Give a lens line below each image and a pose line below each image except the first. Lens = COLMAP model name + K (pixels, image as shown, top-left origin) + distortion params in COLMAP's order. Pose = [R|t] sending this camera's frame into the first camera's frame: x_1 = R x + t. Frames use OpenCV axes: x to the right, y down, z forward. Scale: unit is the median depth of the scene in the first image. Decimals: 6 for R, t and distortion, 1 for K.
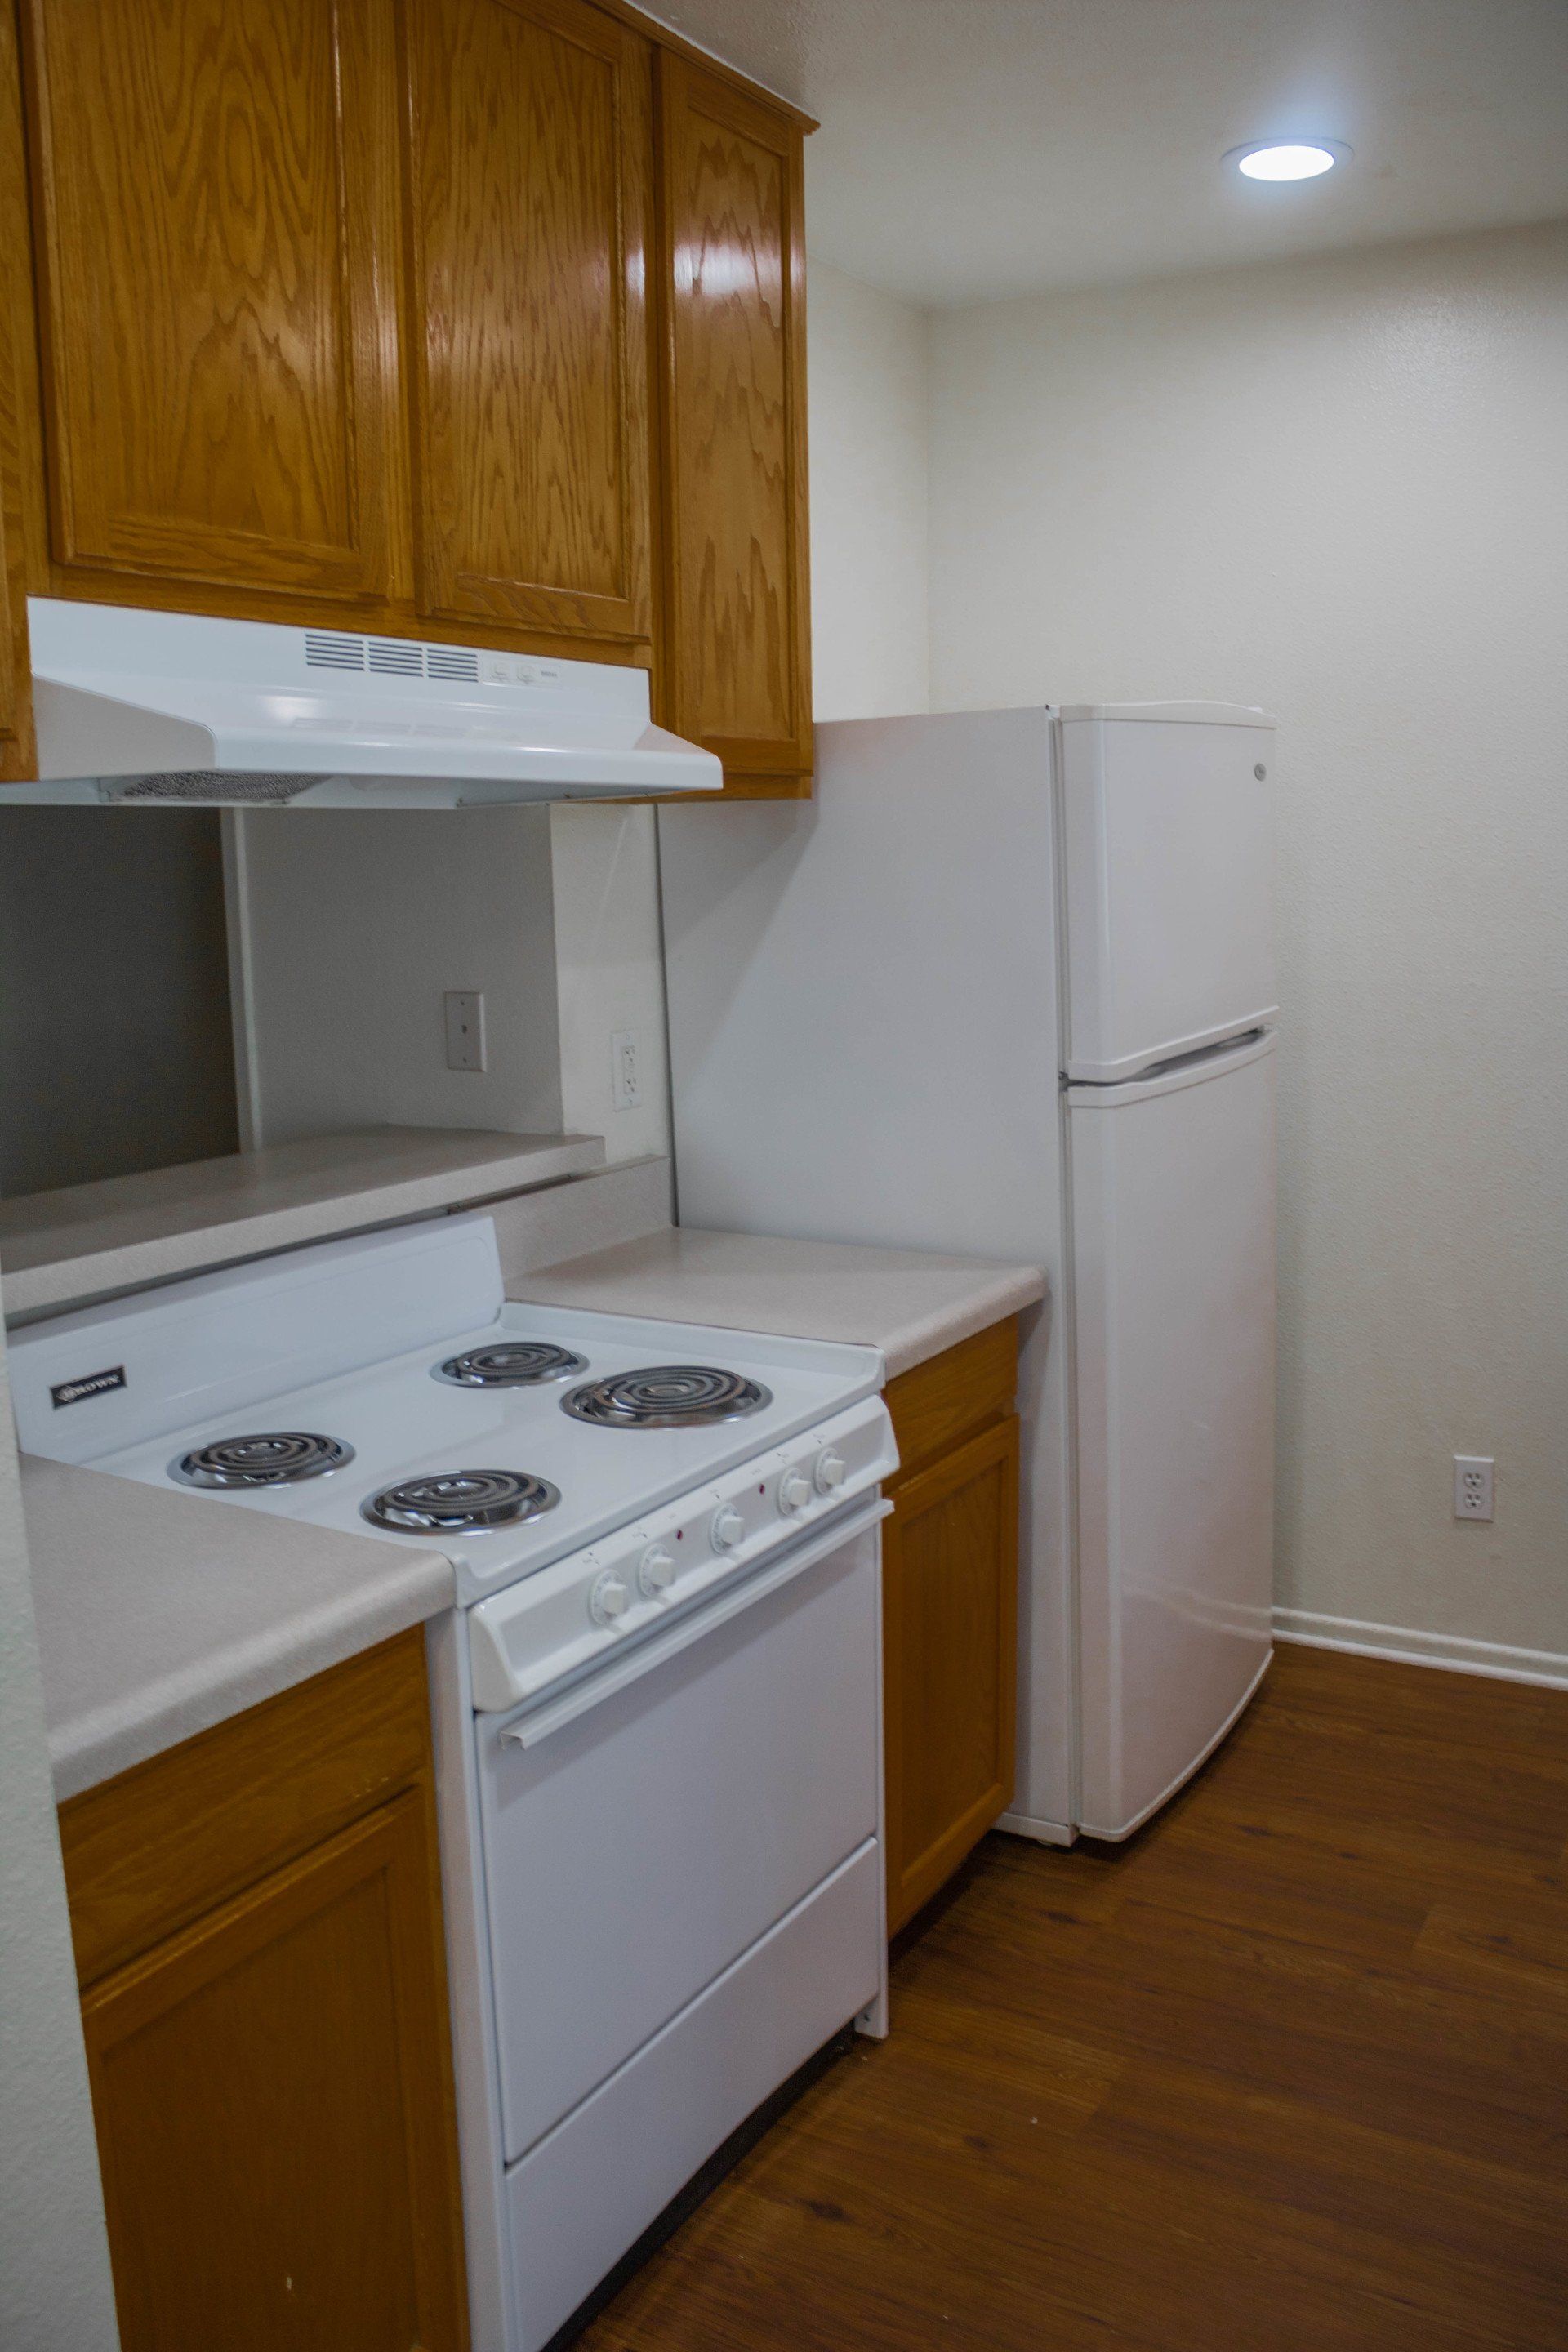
lens RADIAL K [[1974.2, 0, 784.0], [0, 1974.2, 1176.0], [0, 0, 1]] dist [-0.063316, 0.010795]
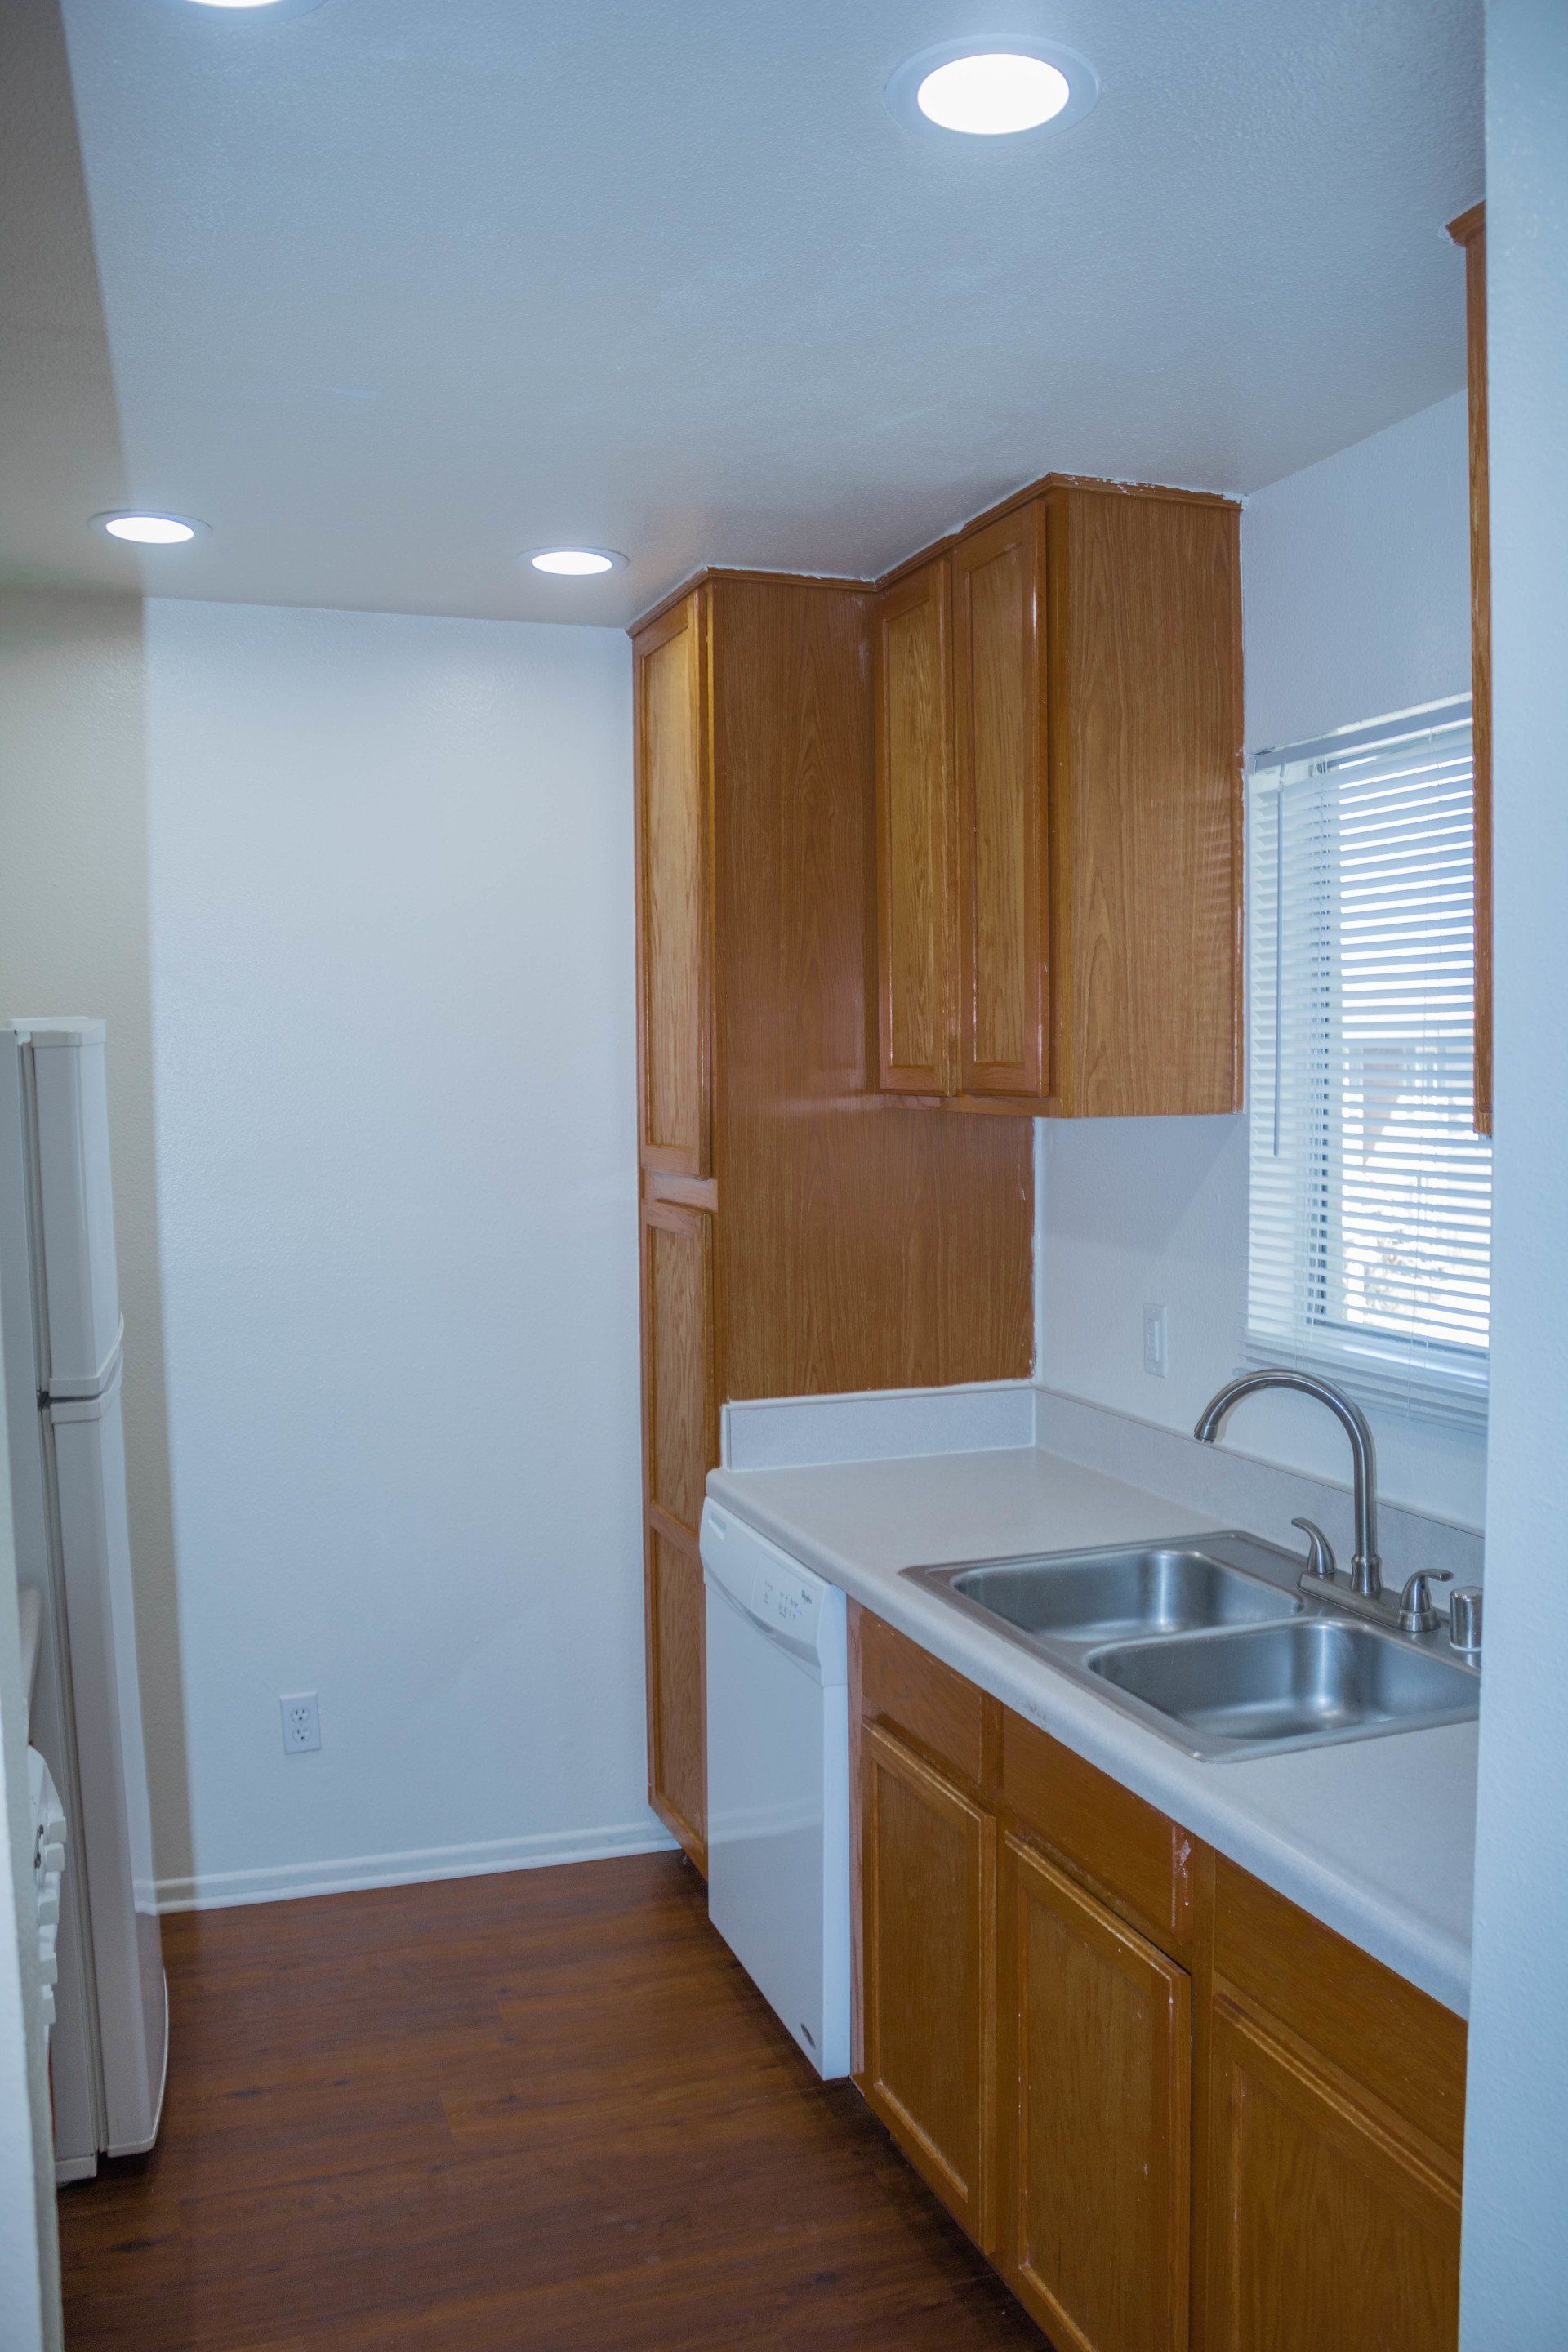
lens RADIAL K [[1974.2, 0, 784.0], [0, 1974.2, 1176.0], [0, 0, 1]] dist [-0.063316, 0.010795]
pose [[0.652499, -0.029113, 0.757230, -0.363296], [0.115814, 0.991354, -0.061683, -0.055807], [-0.748887, 0.127946, 0.650229, 0.057515]]
